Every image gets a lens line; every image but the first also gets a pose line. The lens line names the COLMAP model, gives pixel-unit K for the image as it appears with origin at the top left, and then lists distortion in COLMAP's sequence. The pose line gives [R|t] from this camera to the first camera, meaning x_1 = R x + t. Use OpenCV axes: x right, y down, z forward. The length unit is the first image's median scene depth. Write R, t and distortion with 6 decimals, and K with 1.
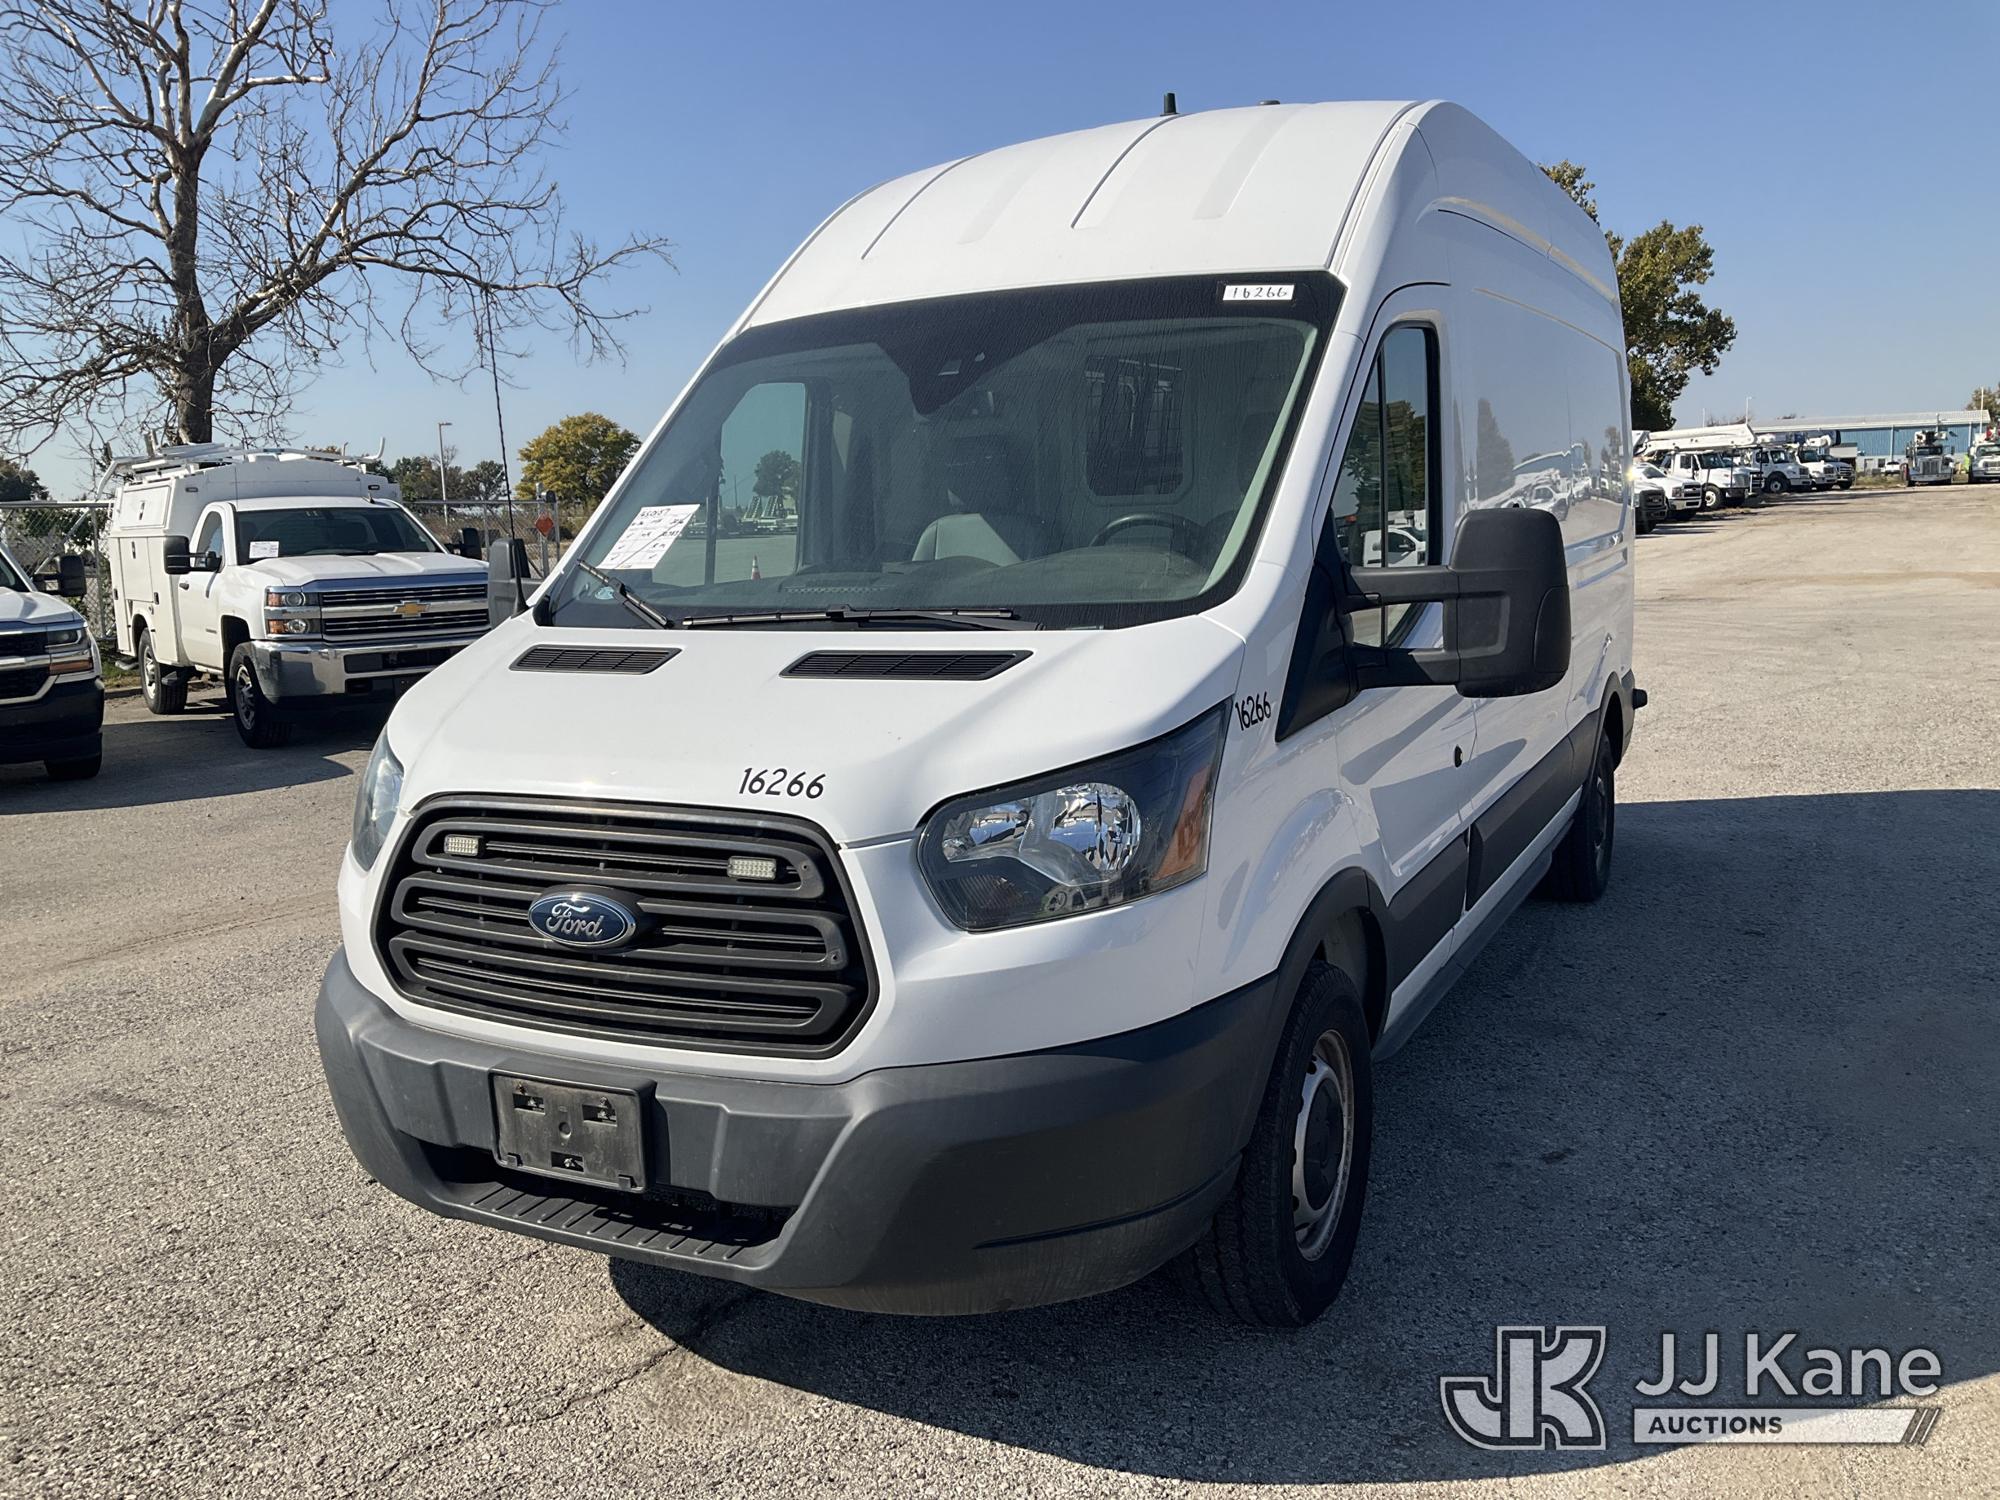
lens RADIAL K [[1785.6, 0, 1000.0], [0, 1785.6, 750.0], [0, 0, 1]] dist [-0.000206, -0.002408]
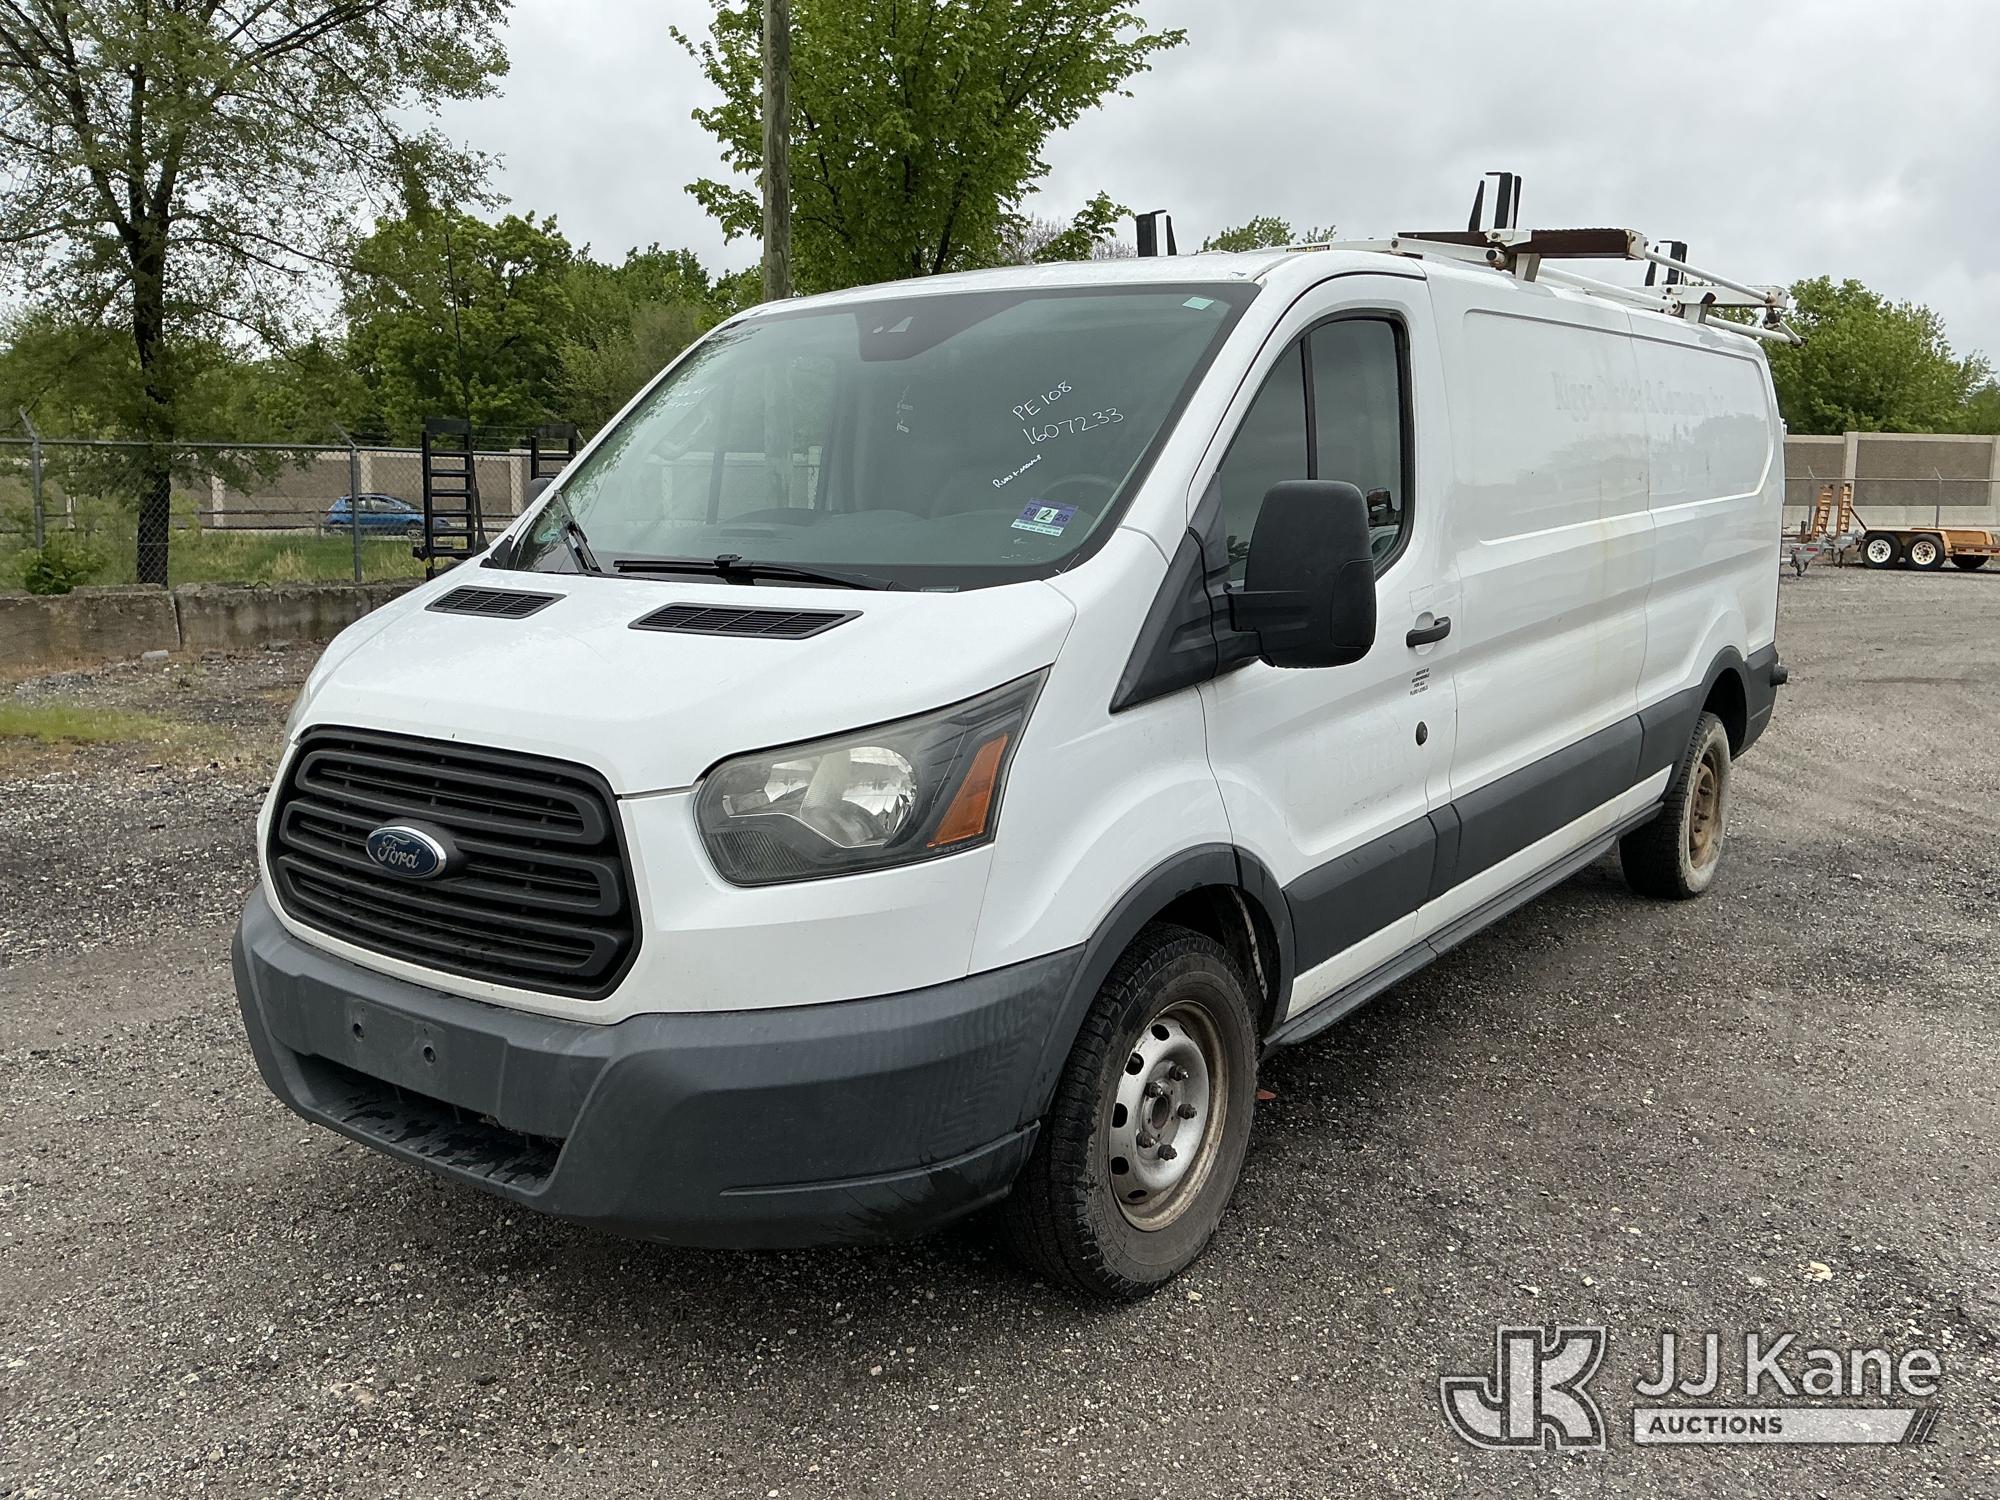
lens RADIAL K [[1785.6, 0, 1000.0], [0, 1785.6, 750.0], [0, 0, 1]] dist [-0.000206, -0.002408]
pose [[0.984230, 0.050079, -0.169657, 0.279302], [-0.044232, 0.998296, 0.038073, -0.019971], [0.171274, -0.029968, 0.984767, 0.021824]]
